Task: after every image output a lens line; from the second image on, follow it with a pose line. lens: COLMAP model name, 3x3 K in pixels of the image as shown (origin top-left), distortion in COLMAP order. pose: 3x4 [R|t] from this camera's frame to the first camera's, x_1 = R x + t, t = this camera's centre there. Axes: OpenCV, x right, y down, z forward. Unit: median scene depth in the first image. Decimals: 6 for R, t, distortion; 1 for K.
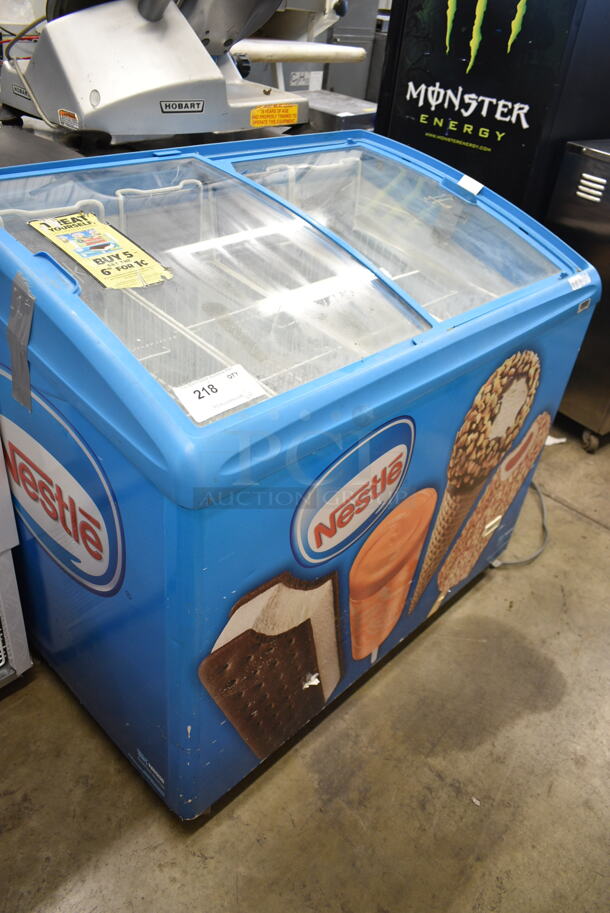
lens RADIAL K [[684.5, 0, 305.0], [0, 684.5, 457.0], [0, 0, 1]] dist [-0.033037, 0.006159]
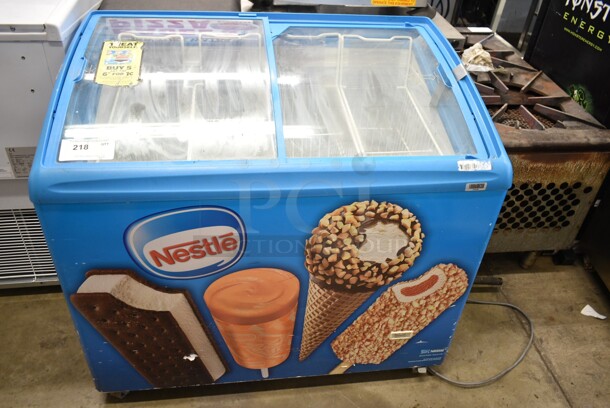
lens RADIAL K [[487.3, 0, 304.9], [0, 487.3, 203.2], [0, 0, 1]] dist [-0.013040, -0.014768]
pose [[0.790424, 0.331038, -0.515407, 0.589872], [-0.347094, 0.935329, 0.068446, -0.143984], [0.504733, 0.124793, 0.854208, 0.131133]]
